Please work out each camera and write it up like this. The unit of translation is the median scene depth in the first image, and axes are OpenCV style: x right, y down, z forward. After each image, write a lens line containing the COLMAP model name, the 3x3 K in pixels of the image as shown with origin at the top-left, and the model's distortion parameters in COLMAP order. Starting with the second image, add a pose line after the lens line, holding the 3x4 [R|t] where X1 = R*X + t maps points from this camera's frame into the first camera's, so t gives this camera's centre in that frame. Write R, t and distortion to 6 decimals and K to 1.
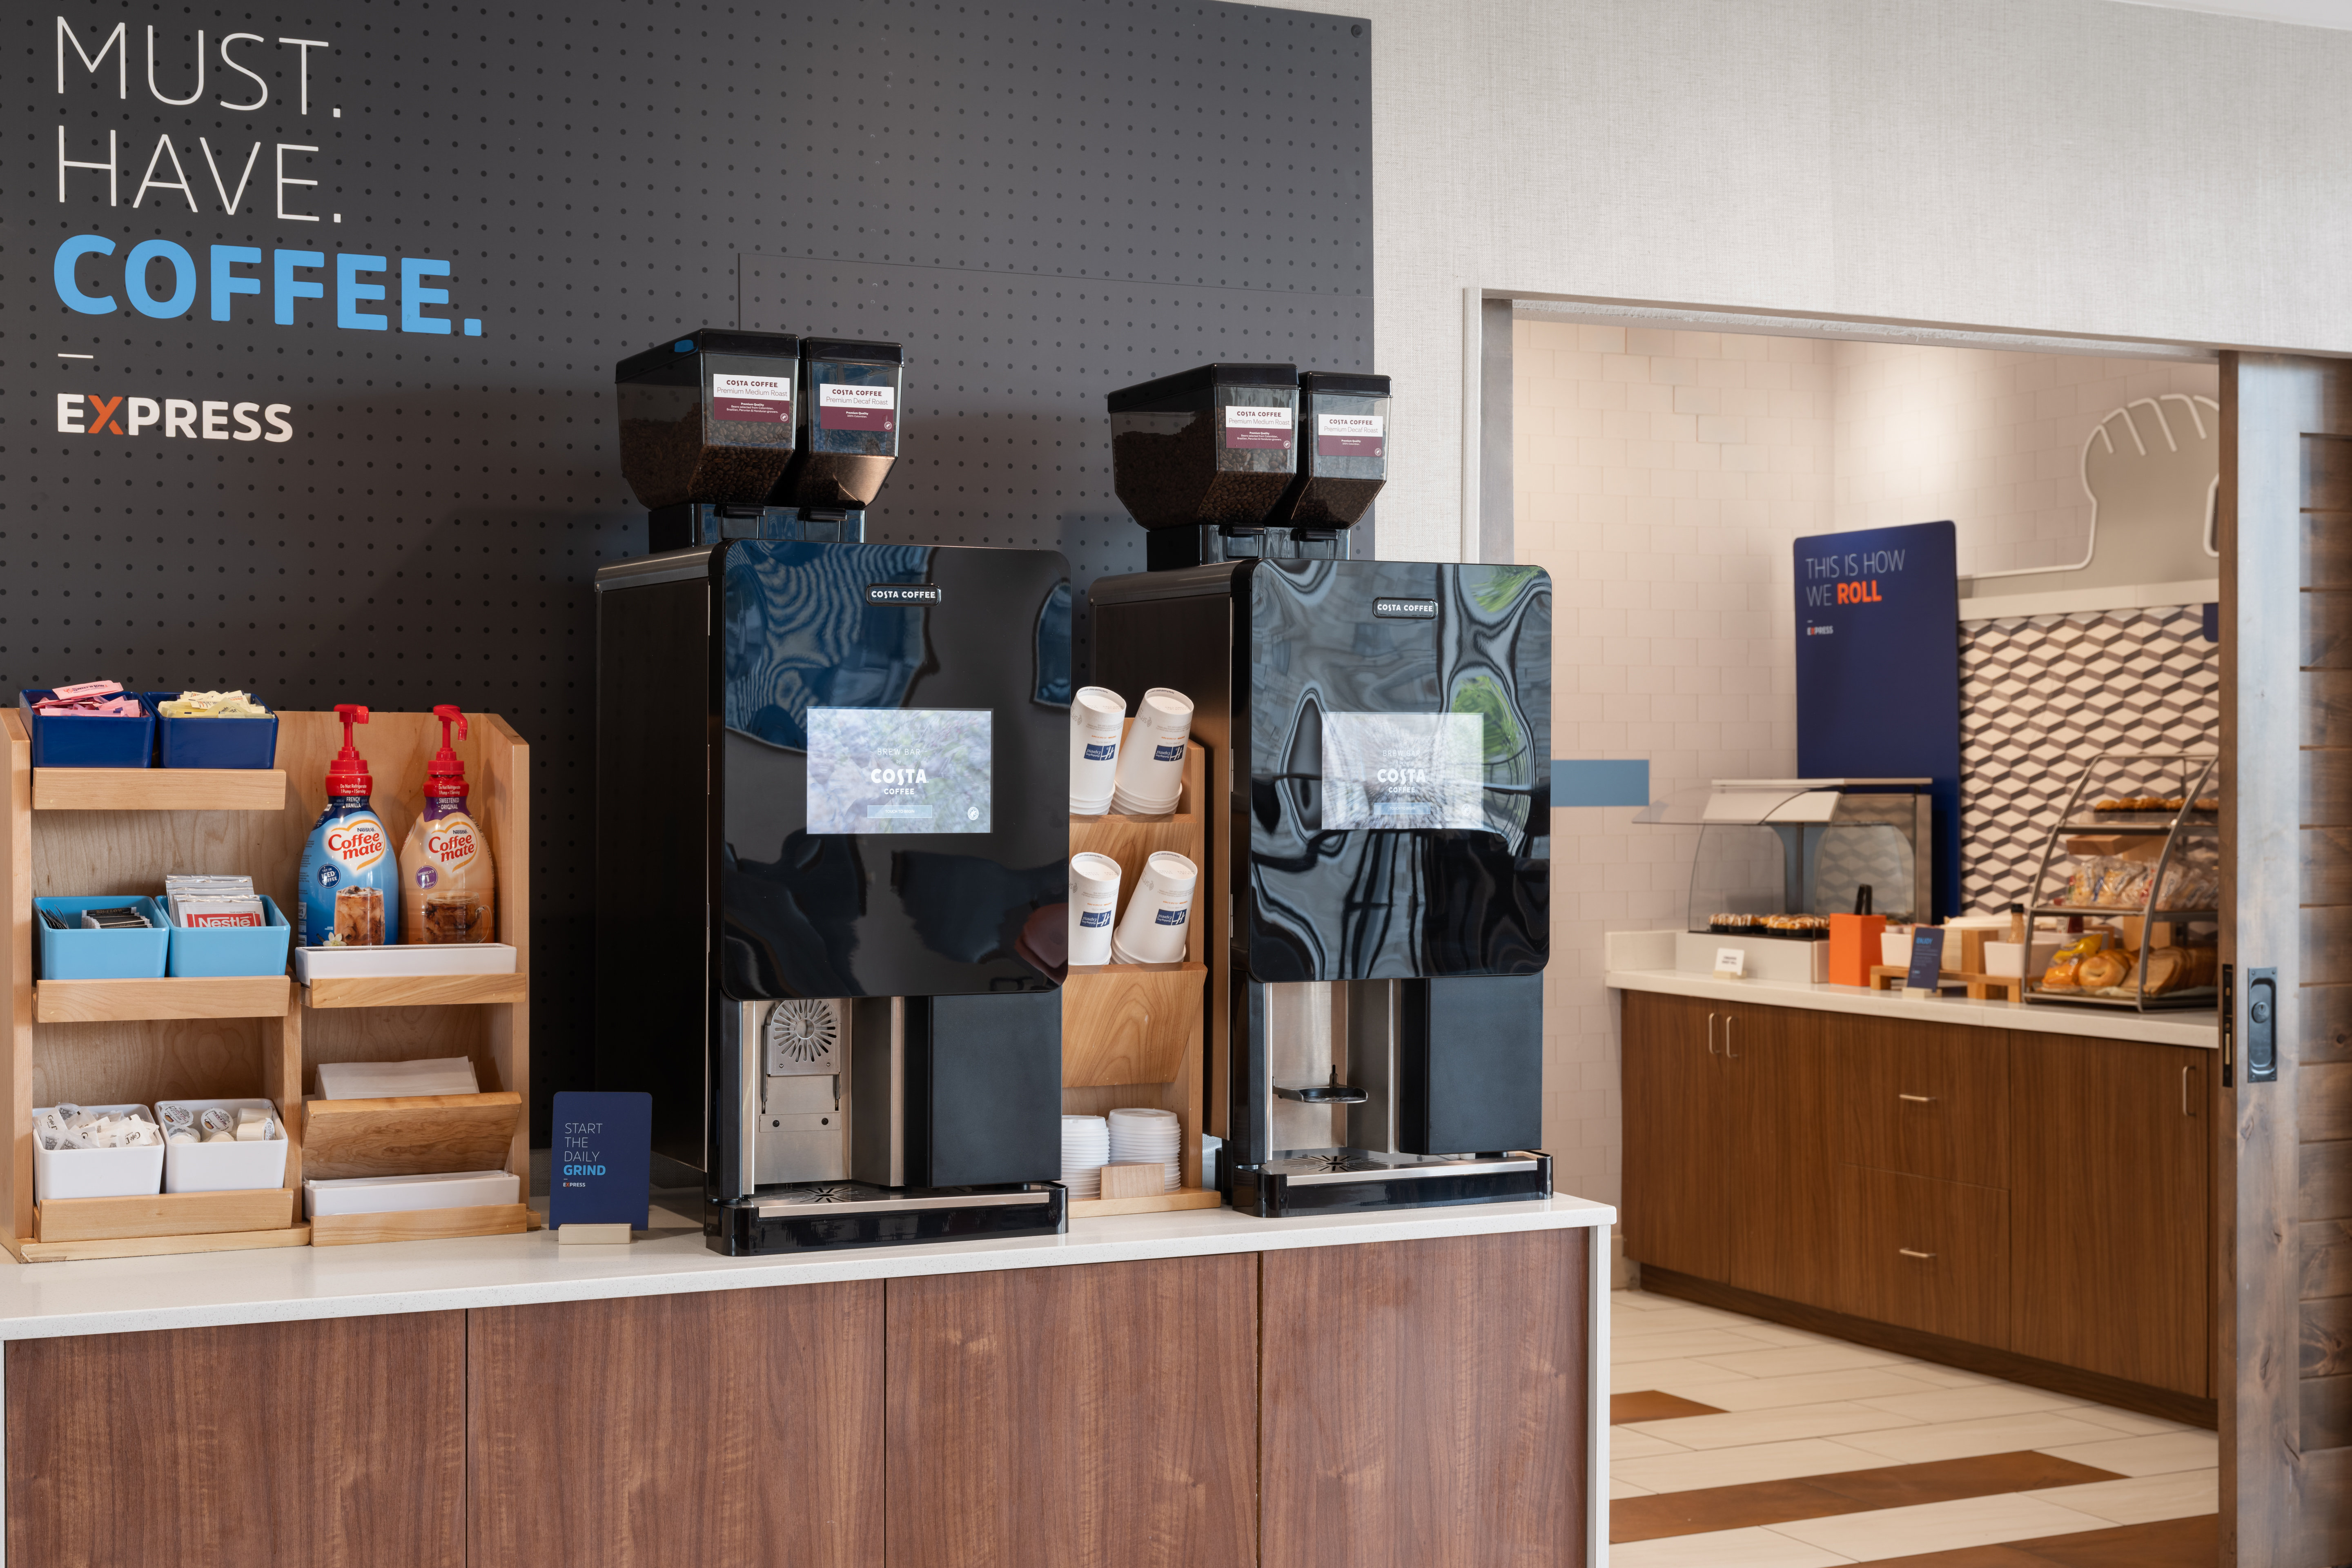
lens RADIAL K [[3234.3, 0, 1176.0], [0, 3234.3, 784.0], [0, 0, 1]] dist [0.006308, 0.001098]
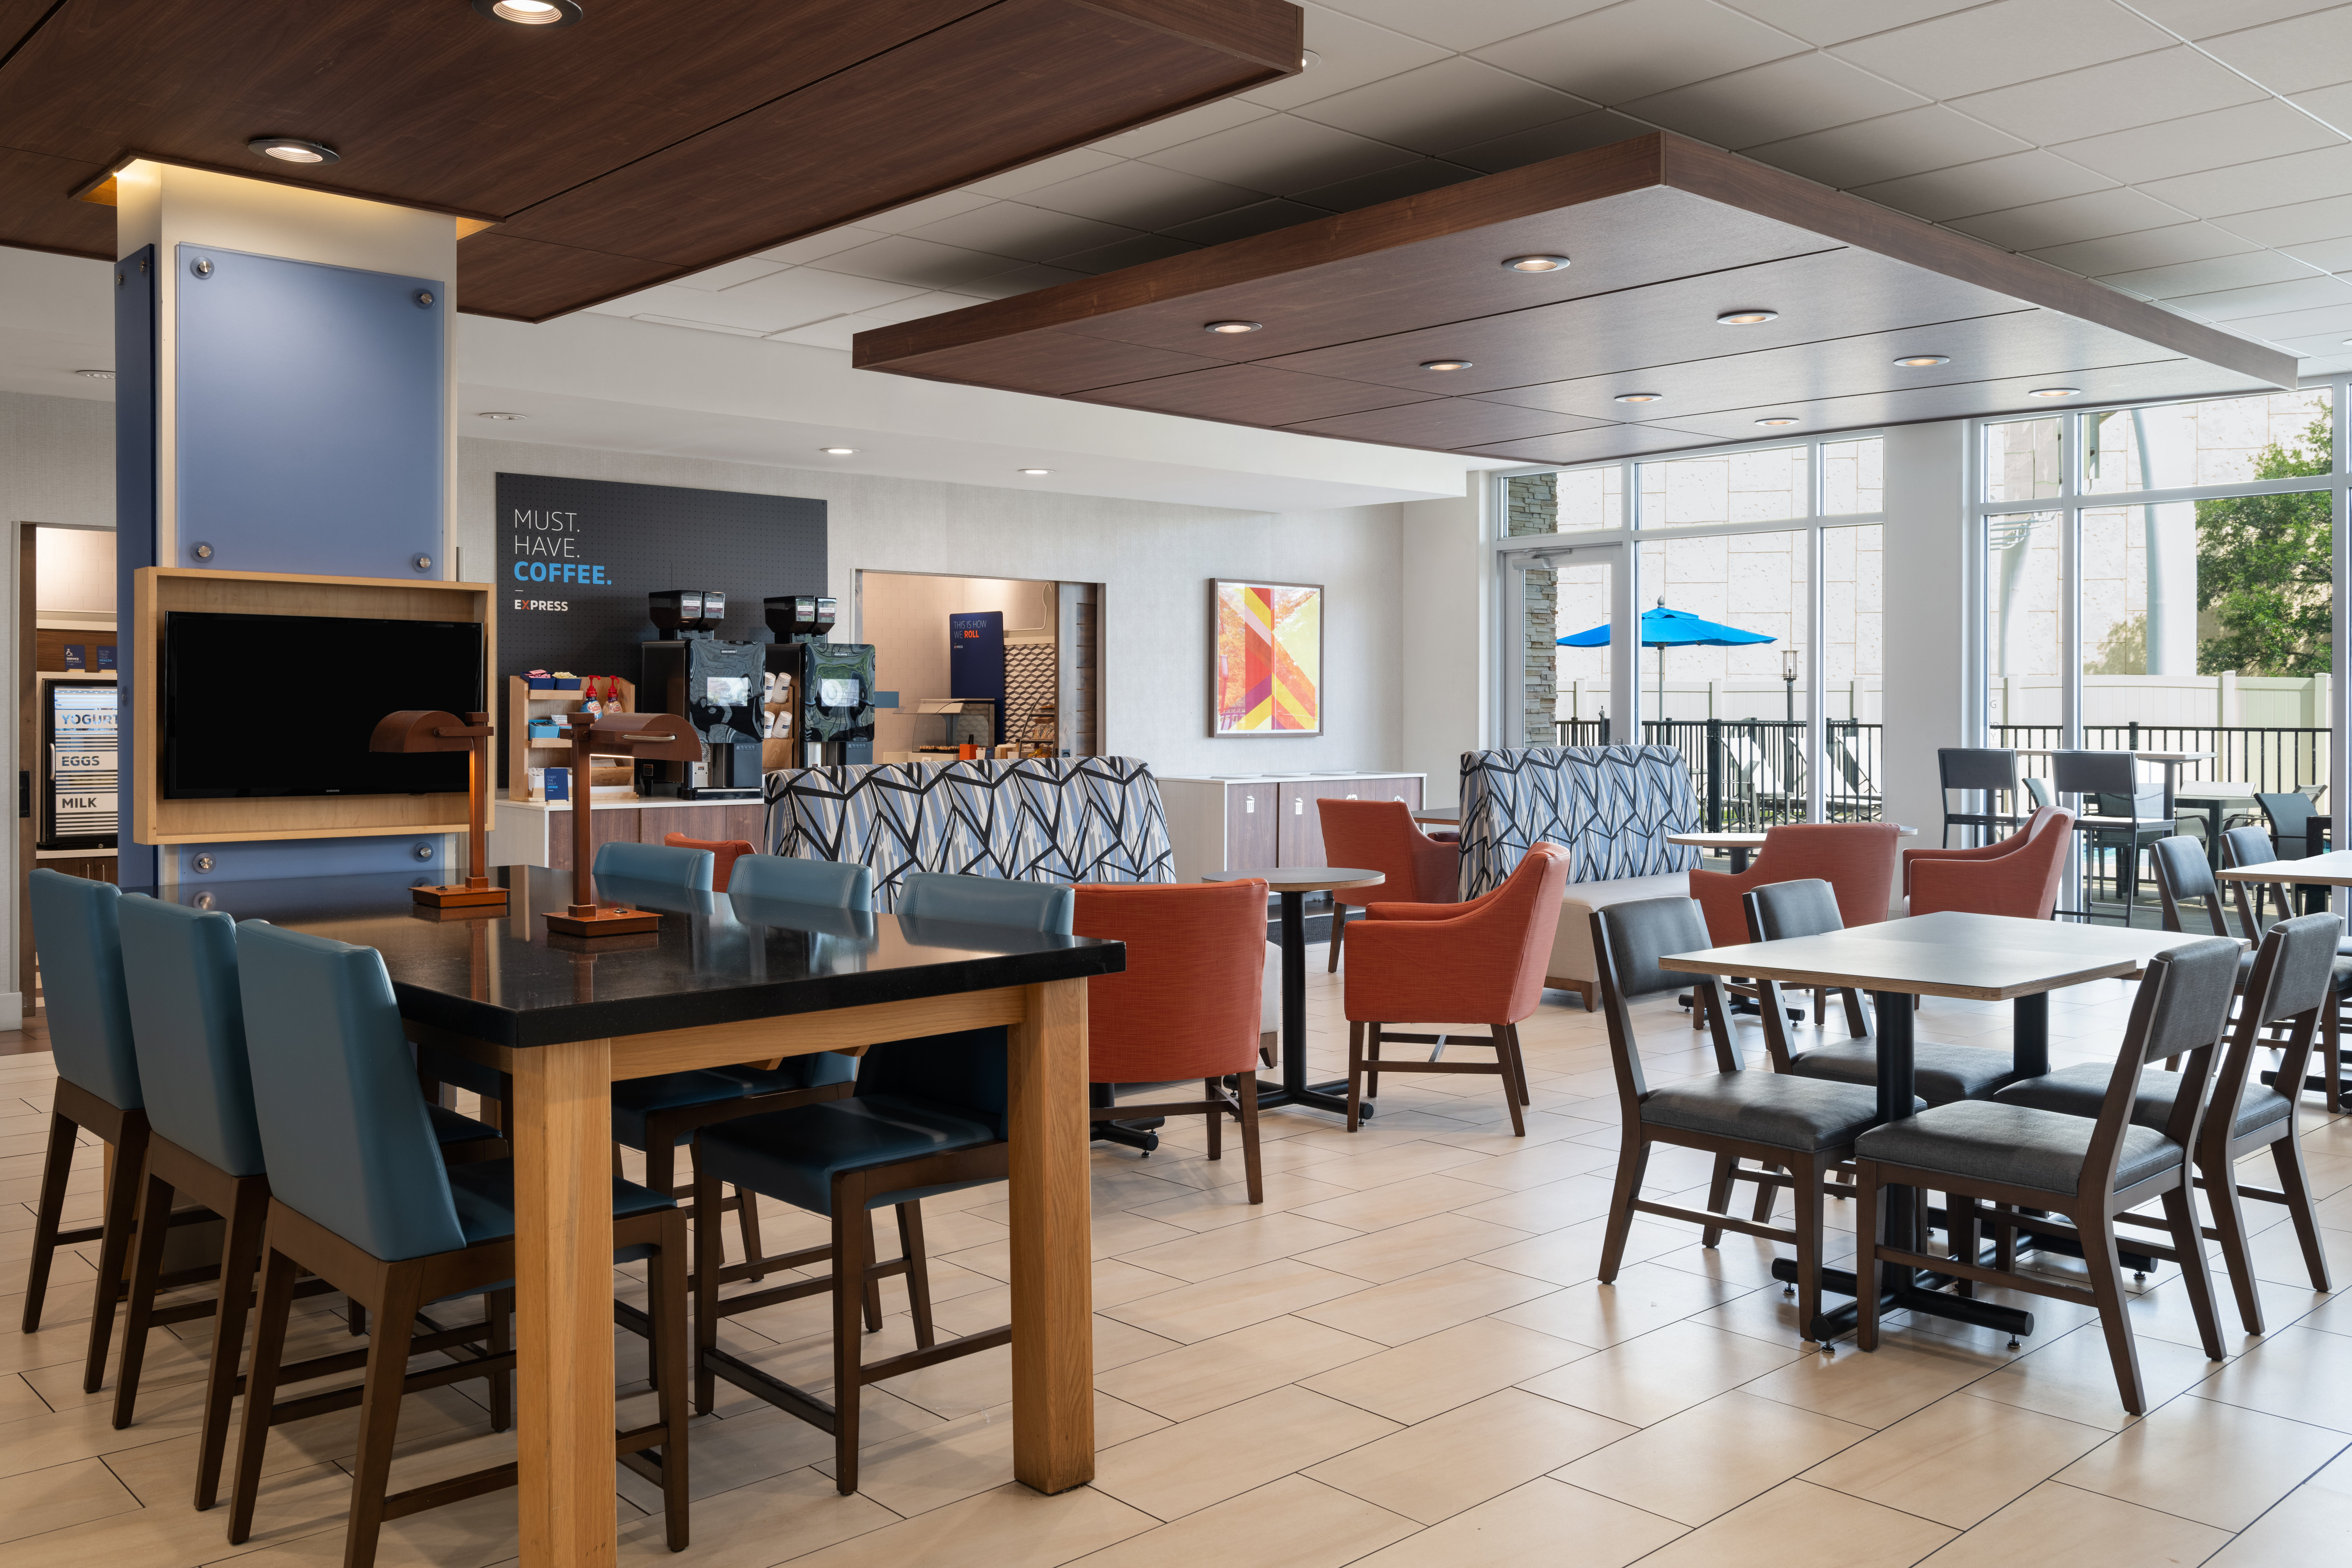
lens RADIAL K [[1909.2, 0, 1182.5], [0, 1909.2, 722.7], [0, 0, 1]] dist [0.005149, 0.000495]
pose [[0.957681, 0.001185, 0.287830, -0.220625], [-0.003289, 0.999971, 0.006825, 0.016894], [-0.287813, -0.007482, 0.957657, -1.528543]]
